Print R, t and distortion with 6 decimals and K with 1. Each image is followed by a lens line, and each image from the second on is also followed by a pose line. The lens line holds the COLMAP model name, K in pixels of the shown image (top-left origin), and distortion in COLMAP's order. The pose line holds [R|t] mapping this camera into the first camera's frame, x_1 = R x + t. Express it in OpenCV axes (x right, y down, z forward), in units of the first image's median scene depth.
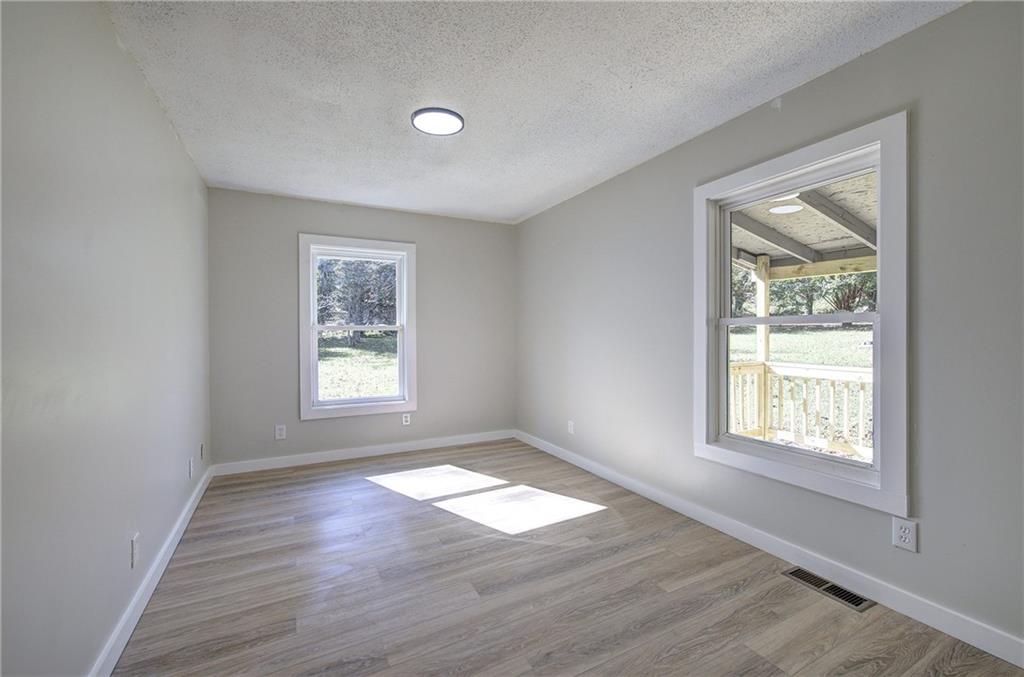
lens RADIAL K [[432.5, 0, 512.0], [0, 432.5, 338.5], [0, 0, 1]] dist [-0.003505, 0.000036]
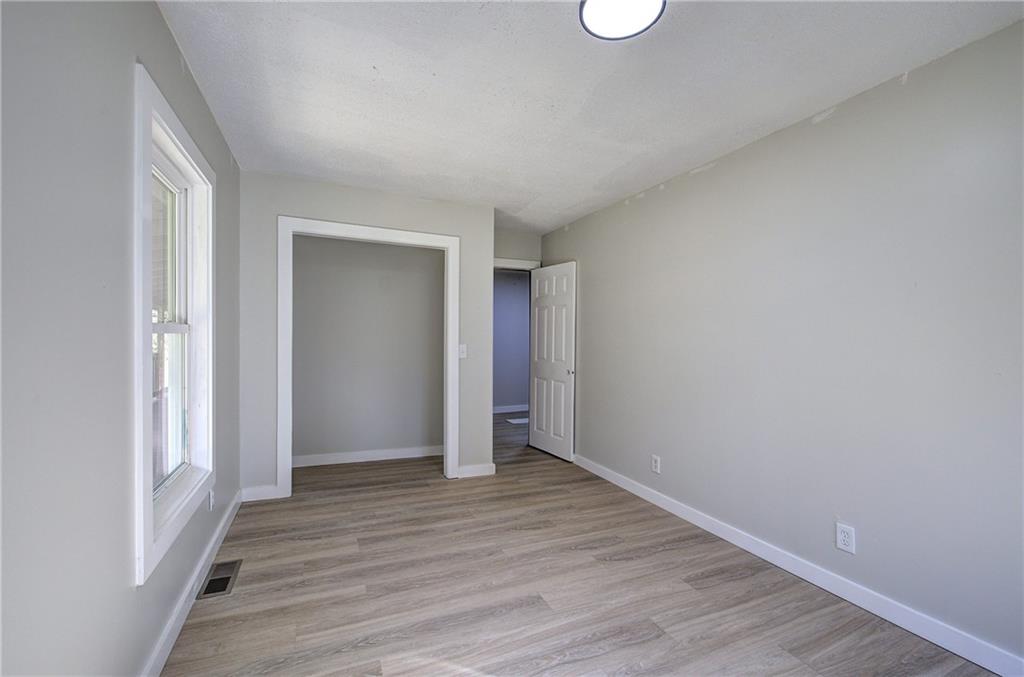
lens RADIAL K [[432.5, 0, 512.0], [0, 432.5, 338.5], [0, 0, 1]] dist [-0.003505, 0.000036]
pose [[-0.998474, -0.002817, 0.055147, -0.061386], [-0.002092, 0.999911, 0.013191, -0.041926], [-0.055180, 0.013056, -0.998391, 2.024441]]
